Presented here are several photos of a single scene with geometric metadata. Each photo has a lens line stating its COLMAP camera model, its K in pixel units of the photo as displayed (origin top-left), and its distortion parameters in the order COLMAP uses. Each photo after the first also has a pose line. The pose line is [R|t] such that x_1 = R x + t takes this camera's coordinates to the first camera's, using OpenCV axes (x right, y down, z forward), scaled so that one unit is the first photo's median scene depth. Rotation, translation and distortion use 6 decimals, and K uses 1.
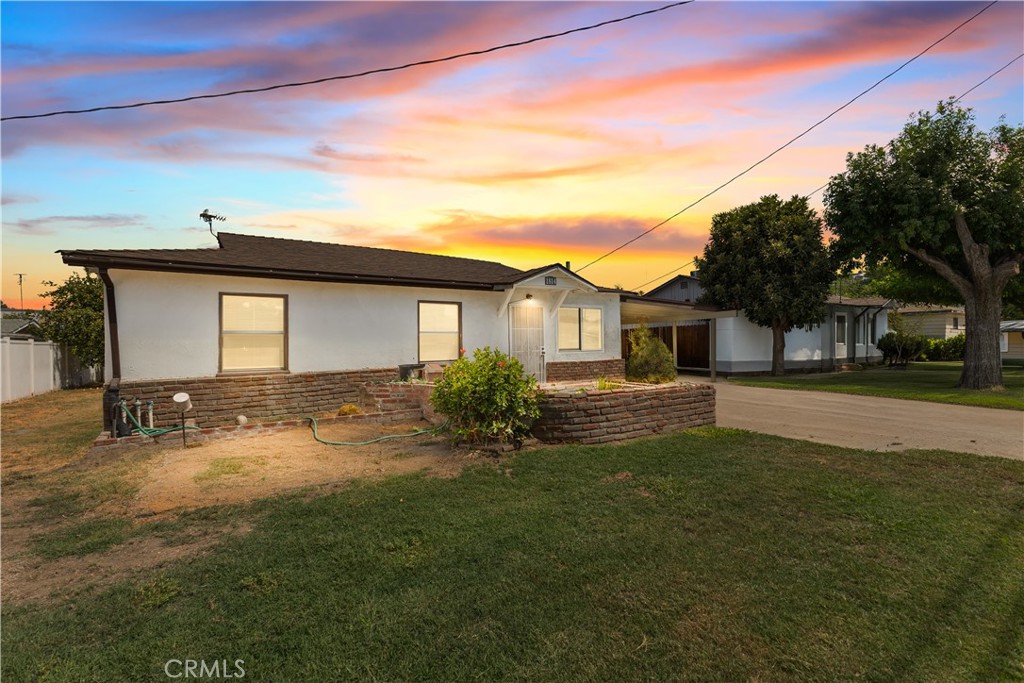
lens RADIAL K [[446.5, 0, 515.3], [0, 446.5, 341.3], [0, 0, 1]] dist [0.005210, -0.000379]
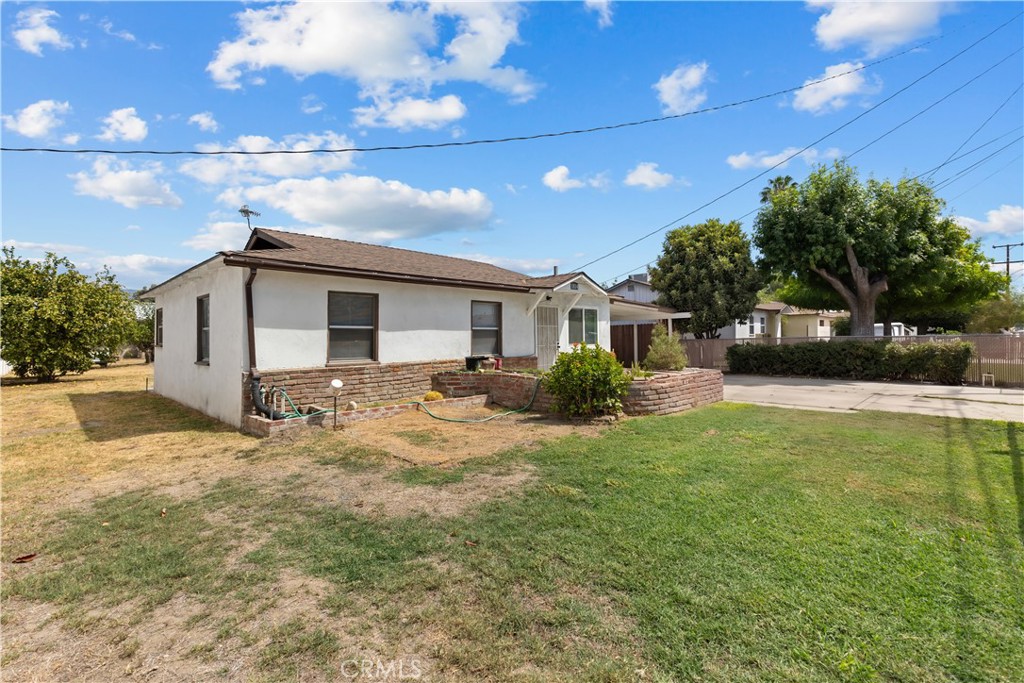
lens RADIAL K [[457.7, 0, 509.7], [0, 457.7, 322.2], [0, 0, 1]] dist [0.006840, 0.000002]
pose [[0.979216, 0.015401, 0.202233, -0.332484], [-0.009206, 0.999460, -0.031539, 0.000127], [-0.202610, 0.029022, 0.978829, -0.152841]]
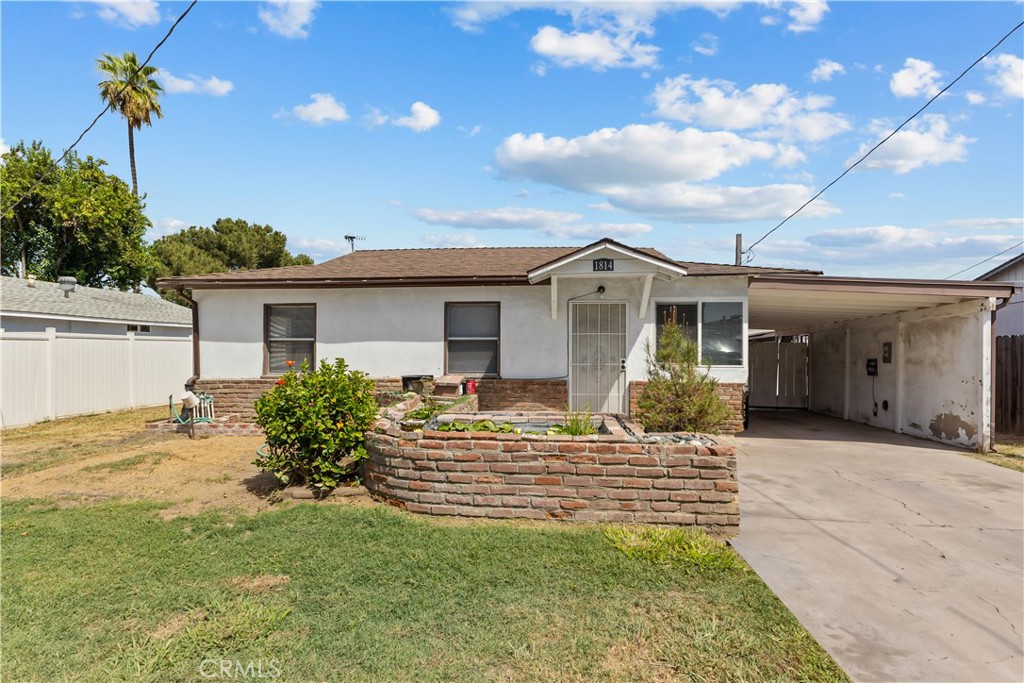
lens RADIAL K [[475.6, 0, 512.0], [0, 475.6, 341.5], [0, 0, 1]] dist [0.001383, -0.000066]
pose [[0.784622, 0.003918, -0.619962, 0.427386], [-0.008925, 0.999948, -0.004976, -0.010551], [0.619910, 0.009437, 0.784616, 0.326907]]
